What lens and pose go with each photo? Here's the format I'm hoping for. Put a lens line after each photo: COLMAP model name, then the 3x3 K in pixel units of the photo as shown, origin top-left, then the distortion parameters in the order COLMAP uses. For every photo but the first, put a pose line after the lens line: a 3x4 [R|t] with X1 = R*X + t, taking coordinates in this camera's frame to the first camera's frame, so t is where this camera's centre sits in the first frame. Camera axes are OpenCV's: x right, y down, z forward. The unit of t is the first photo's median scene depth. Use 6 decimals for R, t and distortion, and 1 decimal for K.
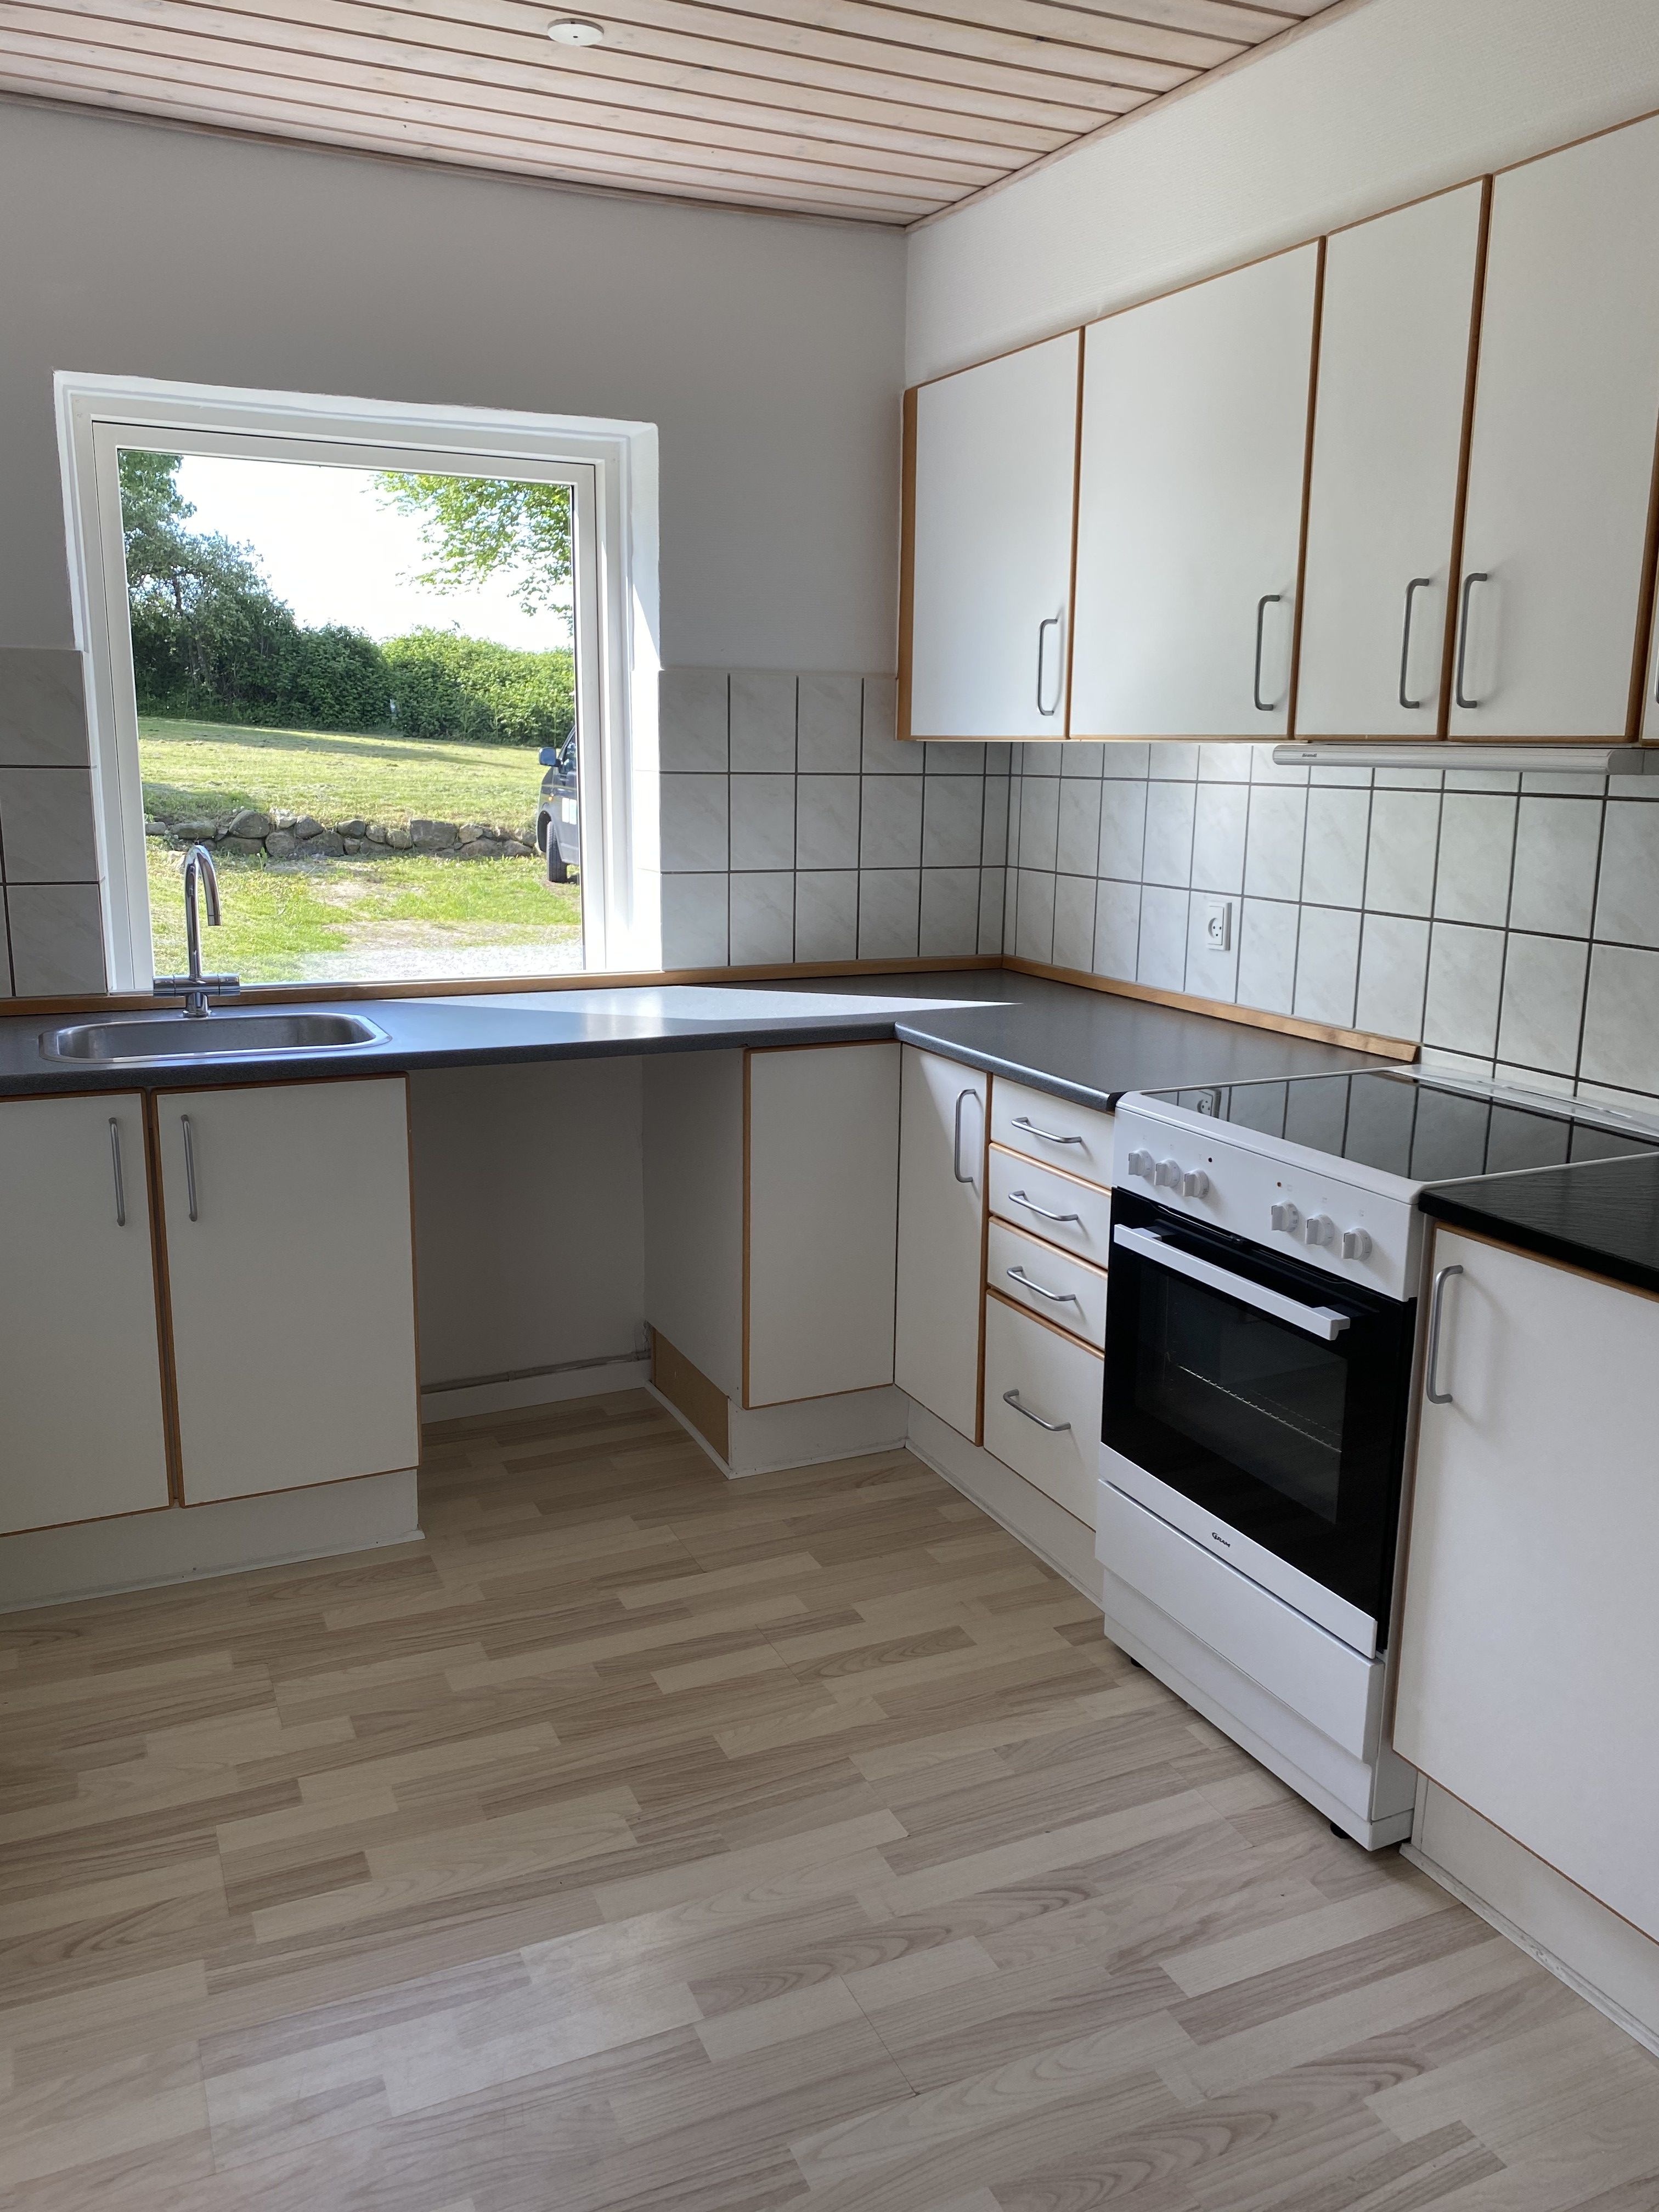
lens RADIAL K [[1683.7, 0, 839.1], [0, 1683.7, 1102.9], [0, 0, 1]] dist [0.069911, -0.114605]
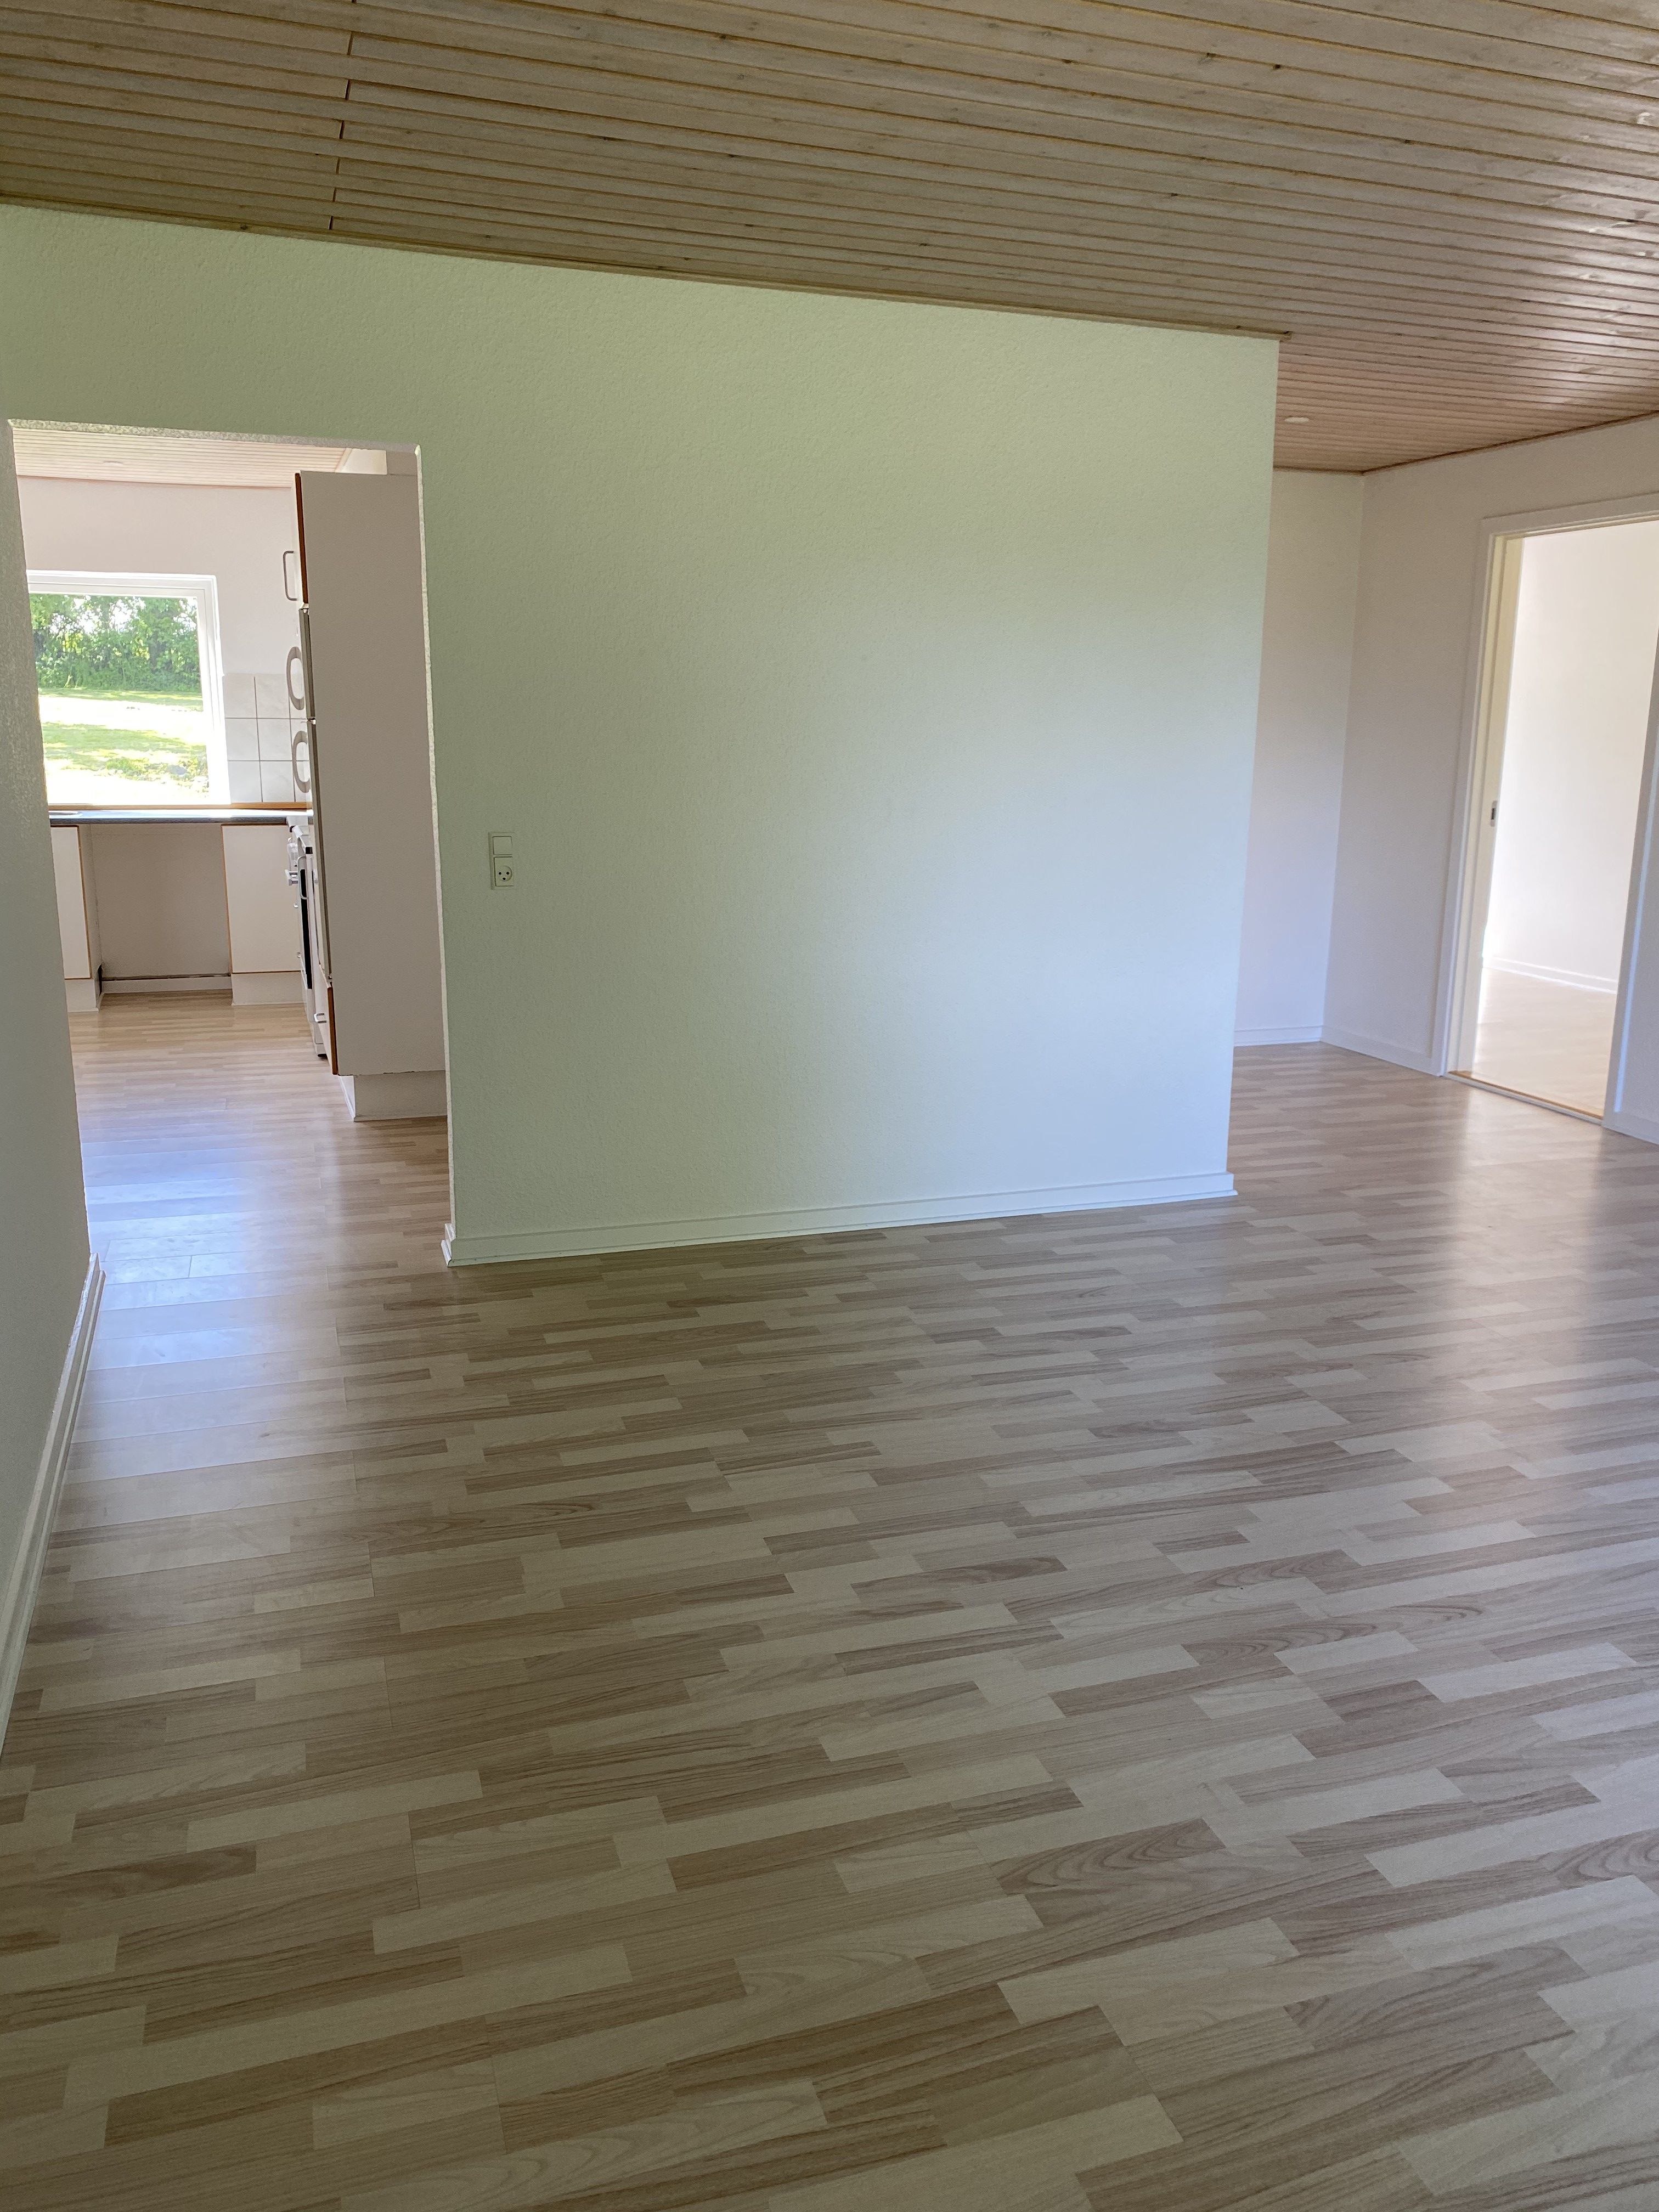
lens RADIAL K [[1683.7, 0, 839.1], [0, 1683.7, 1102.9], [0, 0, 1]] dist [0.069911, -0.114605]
pose [[0.992449, 0.022084, -0.120655, 1.357352], [-0.020848, 0.999717, 0.011493, 0.386395], [0.120874, -0.008891, 0.992628, -1.654528]]
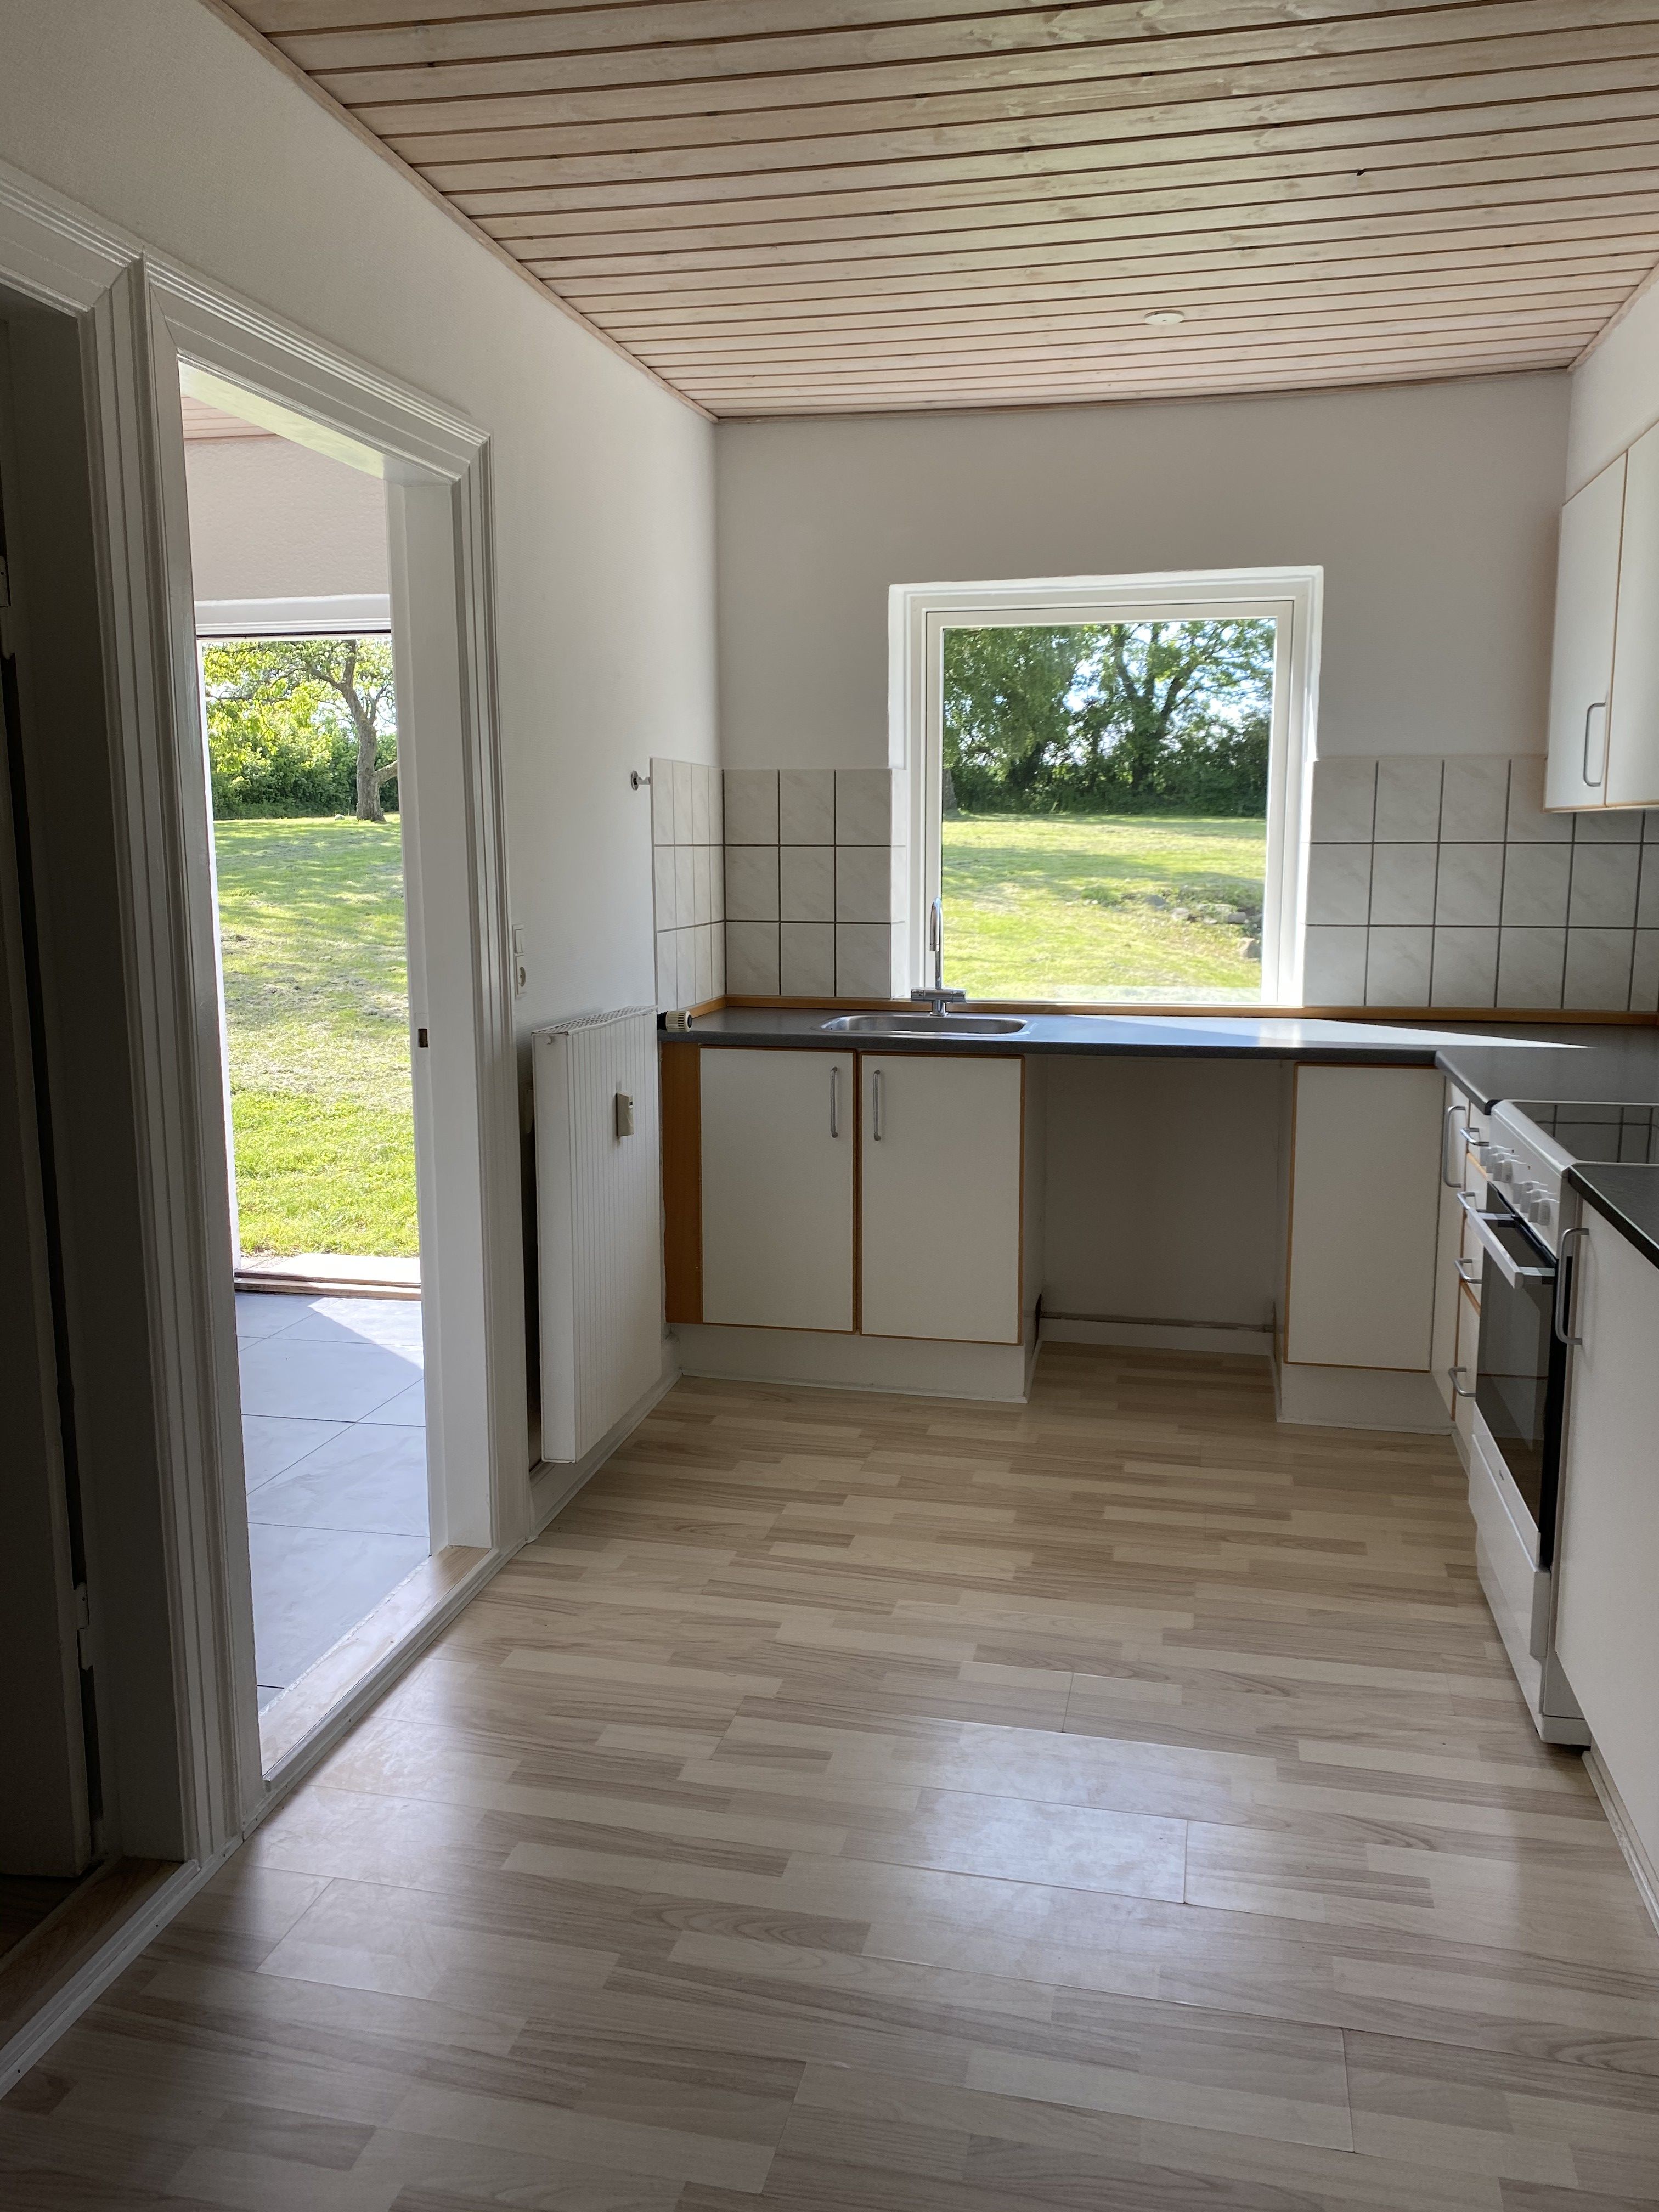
lens RADIAL K [[1683.7, 0, 839.1], [0, 1683.7, 1102.9], [0, 0, 1]] dist [0.069911, -0.114605]
pose [[0.787716, 0.078309, -0.611041, 0.494912], [-0.113601, 0.993342, -0.019144, 0.066996], [0.605473, 0.084494, 0.791368, -0.202693]]
